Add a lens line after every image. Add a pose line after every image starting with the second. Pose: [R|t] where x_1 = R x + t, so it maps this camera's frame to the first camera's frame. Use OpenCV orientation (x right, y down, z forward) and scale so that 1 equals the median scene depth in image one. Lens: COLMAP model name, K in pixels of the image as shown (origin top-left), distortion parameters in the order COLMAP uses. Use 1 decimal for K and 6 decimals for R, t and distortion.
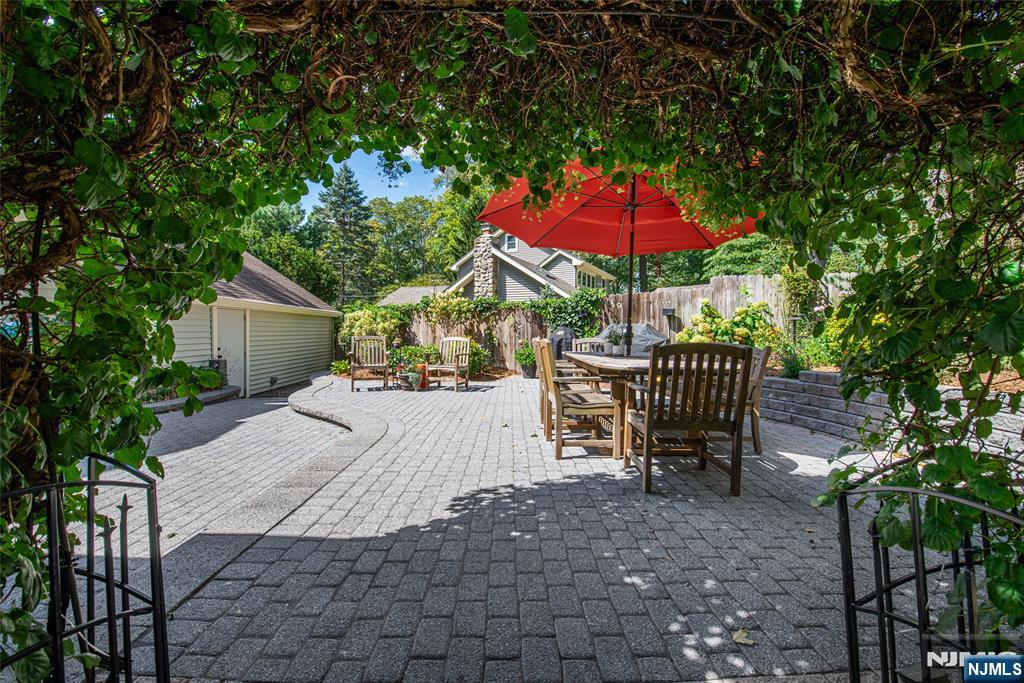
lens RADIAL K [[403.5, 0, 510.0], [0, 403.5, 344.4], [0, 0, 1]] dist [0.006944, -0.002818]
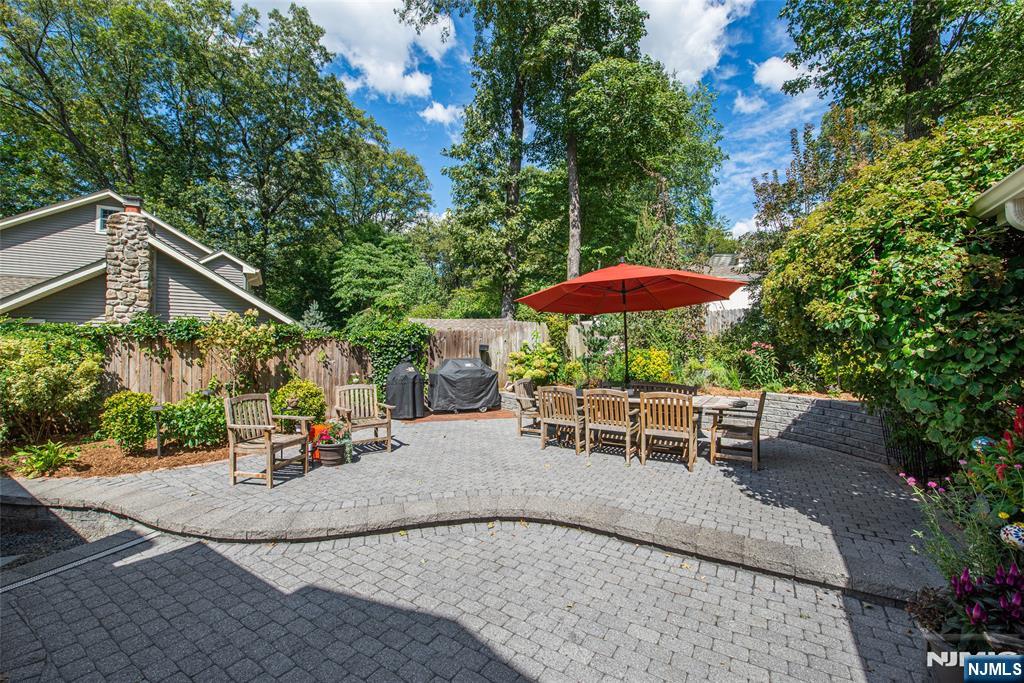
lens RADIAL K [[403.5, 0, 513.4], [0, 403.5, 338.7], [0, 0, 1]] dist [0.006944, -0.002818]
pose [[0.528996, 0.012723, 0.848529, -0.485076], [0.021753, 0.999356, -0.028546, -0.059125], [-0.848345, 0.033559, 0.528379, 0.233724]]
